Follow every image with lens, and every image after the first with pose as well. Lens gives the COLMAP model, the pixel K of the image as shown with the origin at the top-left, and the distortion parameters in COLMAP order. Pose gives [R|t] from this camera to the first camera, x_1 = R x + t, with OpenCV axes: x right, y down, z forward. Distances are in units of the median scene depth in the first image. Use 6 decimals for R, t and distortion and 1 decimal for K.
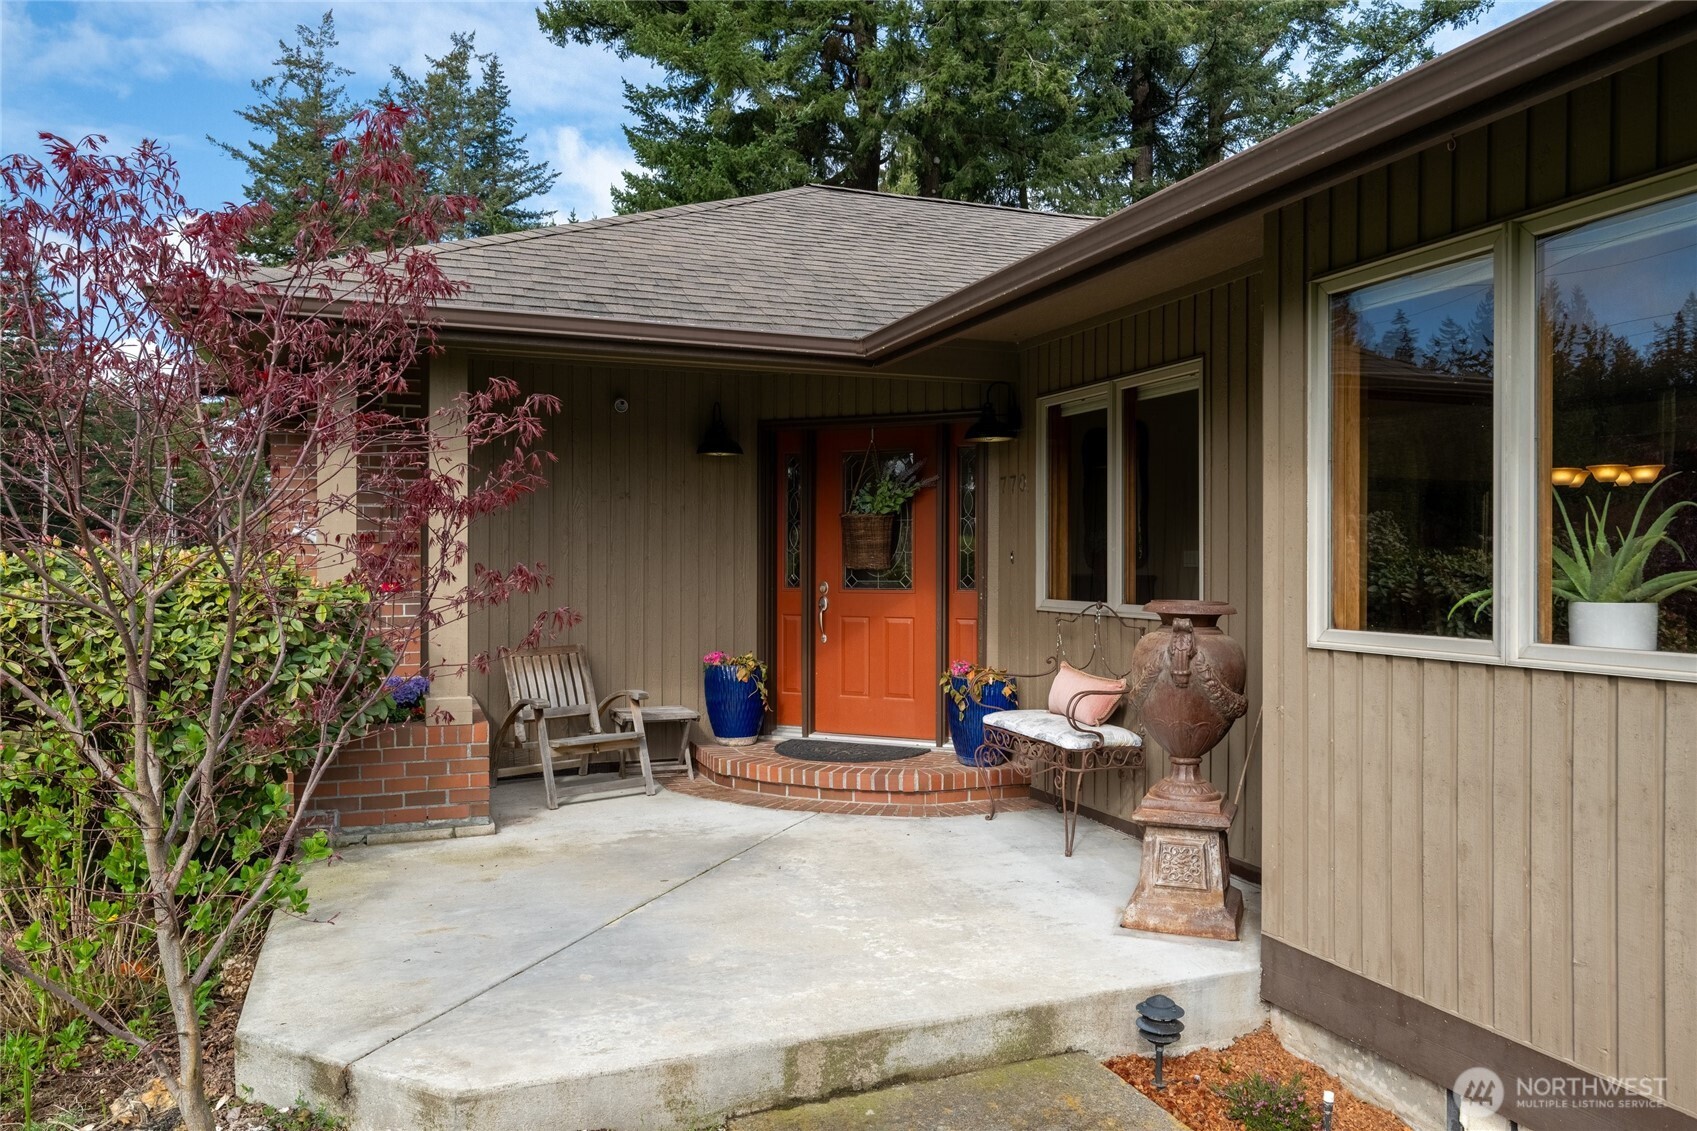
lens RADIAL K [[1198.5, 0, 885.5], [0, 1198.5, 563.4], [0, 0, 1]] dist [0.001021, 0.001063]
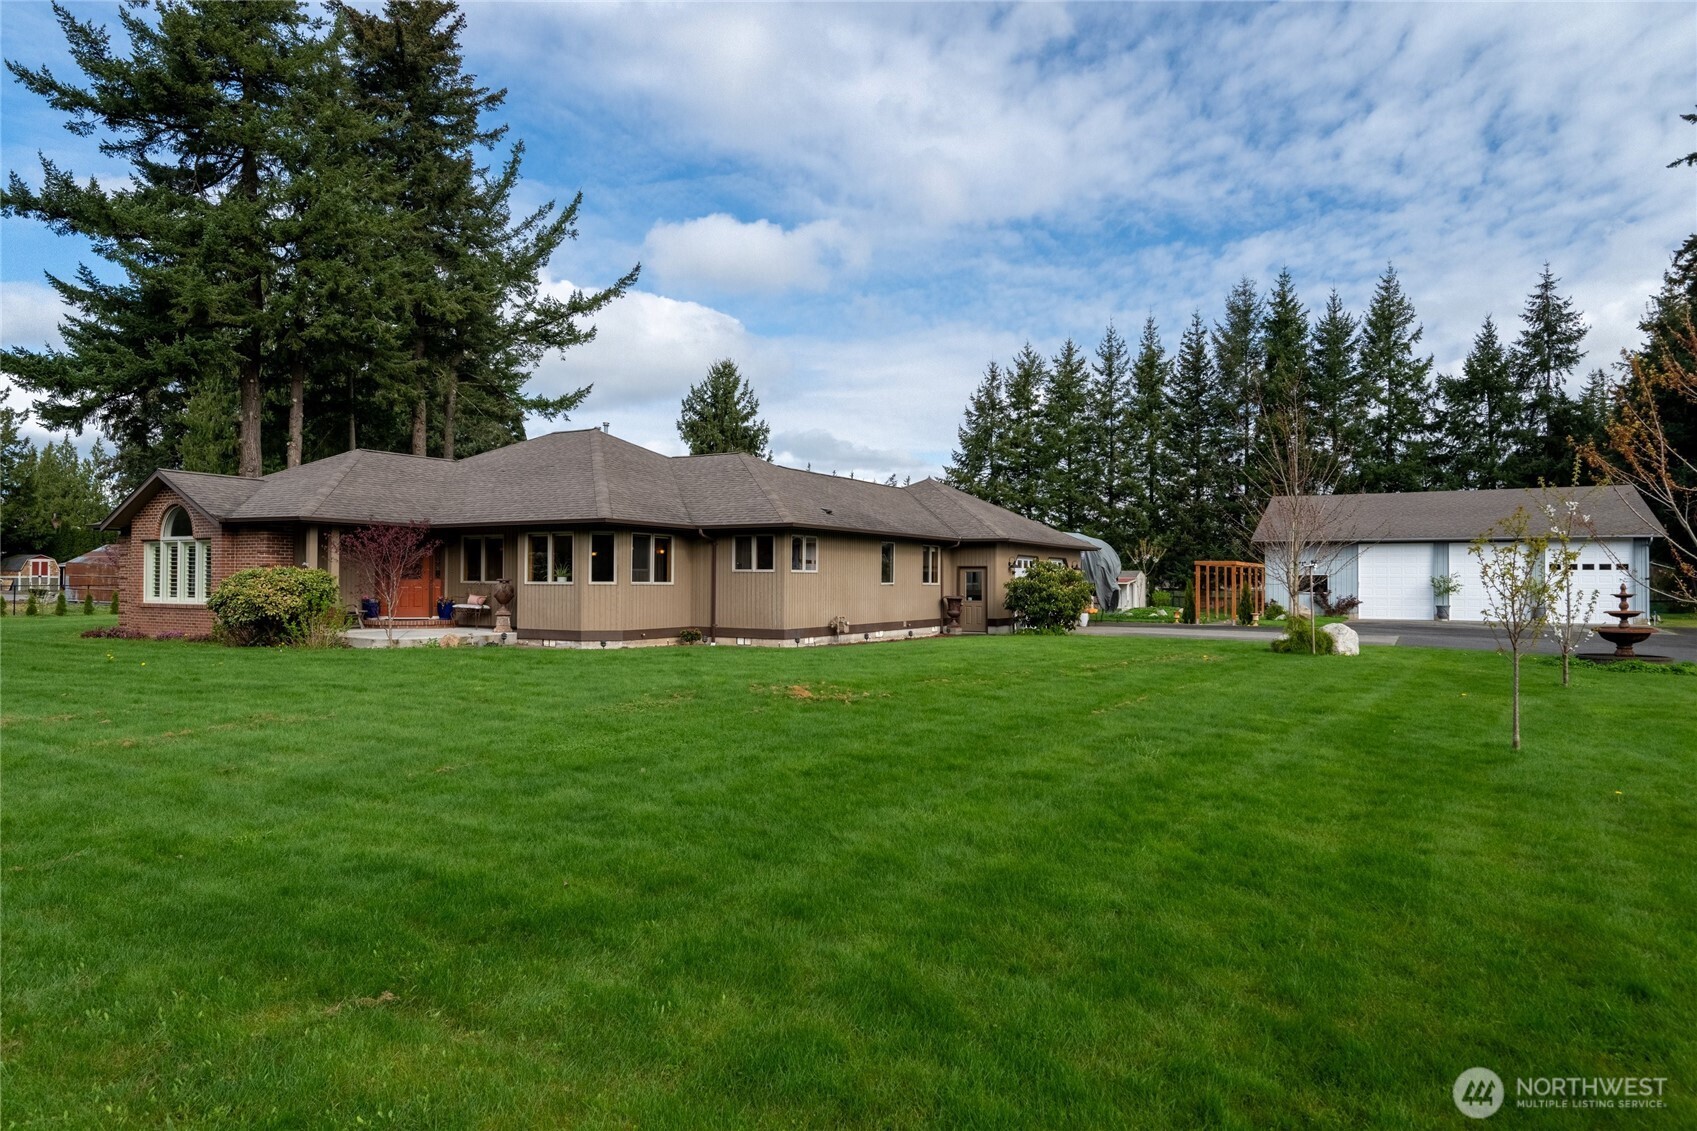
lens RADIAL K [[1048.5, 0, 844.4], [0, 1048.5, 559.5], [0, 0, 1]] dist [-0.000179, -0.001346]
pose [[0.791347, 0.011911, 0.611251, -0.236199], [-0.001215, 0.999839, -0.017910, 0.004295], [-0.611366, 0.013430, 0.791234, -0.616231]]
